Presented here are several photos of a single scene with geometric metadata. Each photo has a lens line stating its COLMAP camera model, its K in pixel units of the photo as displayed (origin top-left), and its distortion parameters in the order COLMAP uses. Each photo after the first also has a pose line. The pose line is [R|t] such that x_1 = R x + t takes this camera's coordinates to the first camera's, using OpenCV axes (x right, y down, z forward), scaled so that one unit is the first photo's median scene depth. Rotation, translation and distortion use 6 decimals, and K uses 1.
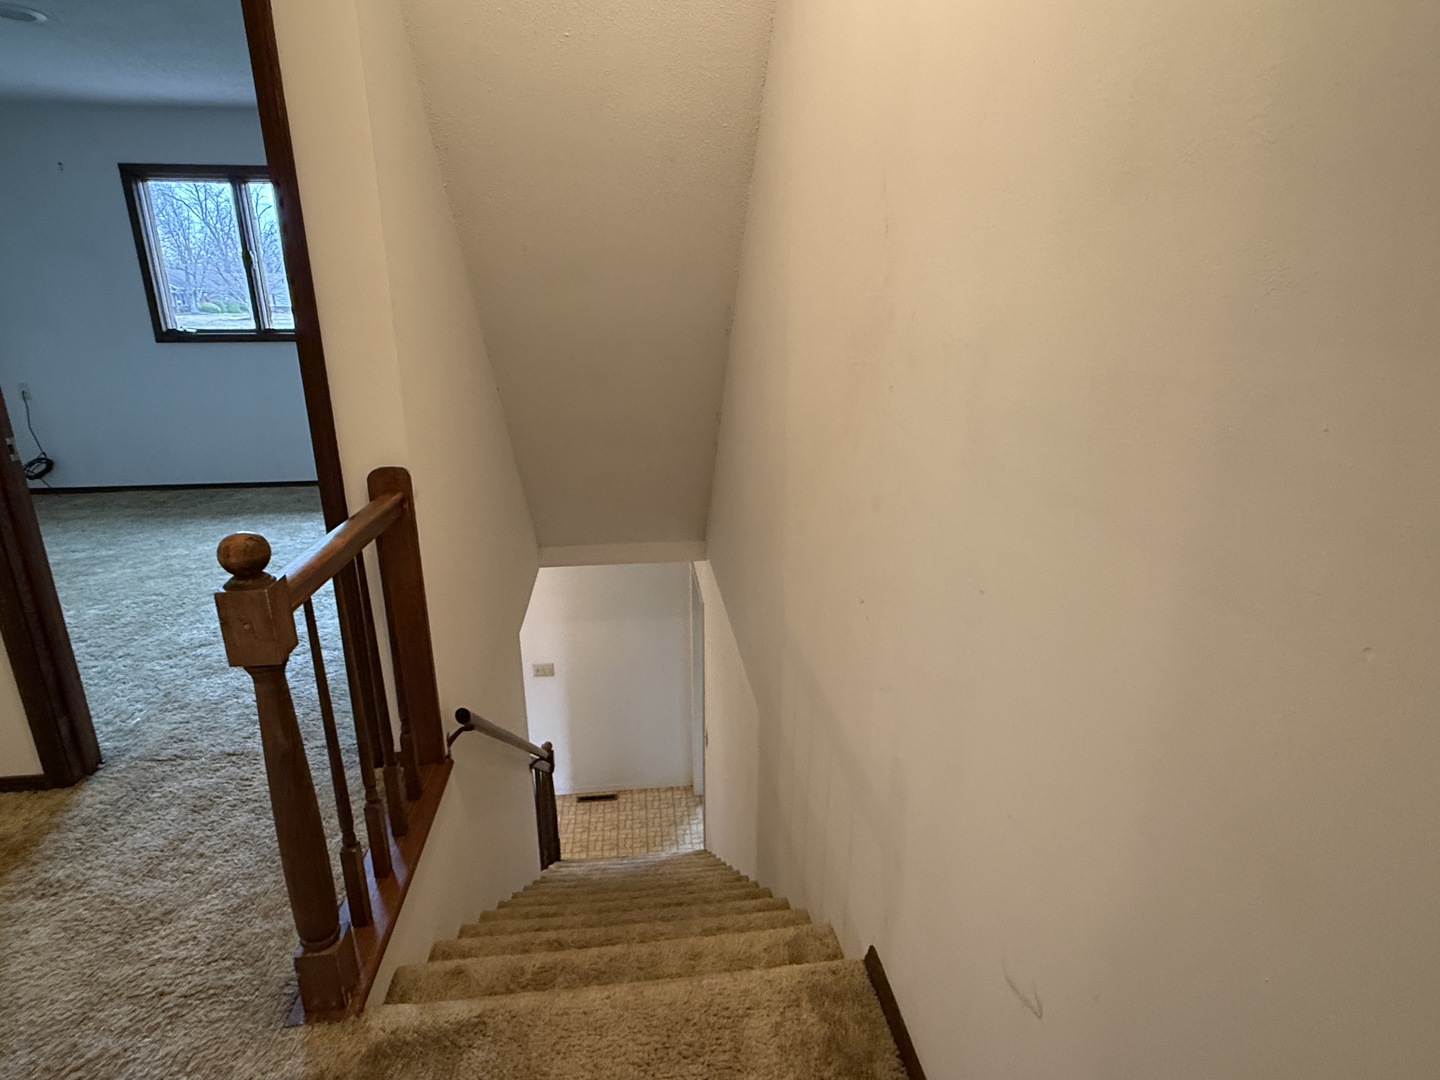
lens RADIAL K [[764.4, 0, 717.2], [0, 764.4, 541.2], [0, 0, 1]] dist [0.000589, 0.000279]
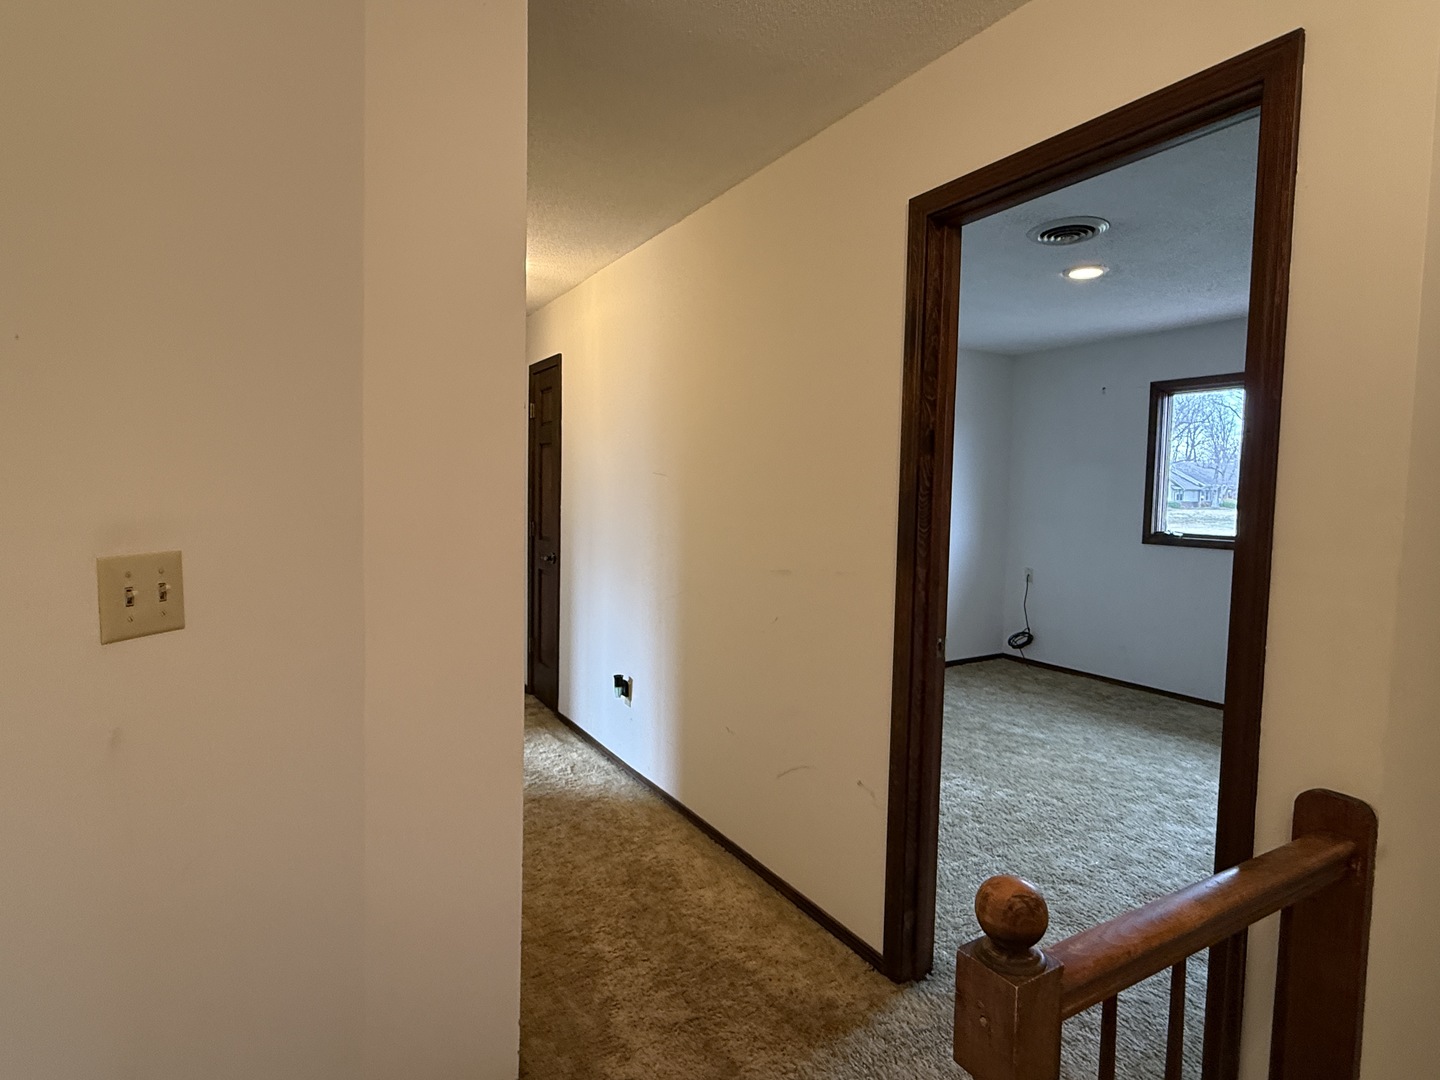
lens RADIAL K [[764.4, 0, 715.6], [0, 764.4, 537.2], [0, 0, 1]] dist [0.000589, 0.000279]
pose [[0.399877, 0.065379, -0.914234, -0.041203], [-0.290259, 0.955149, -0.058652, -0.060008], [0.869395, 0.288818, 0.400919, 0.132615]]
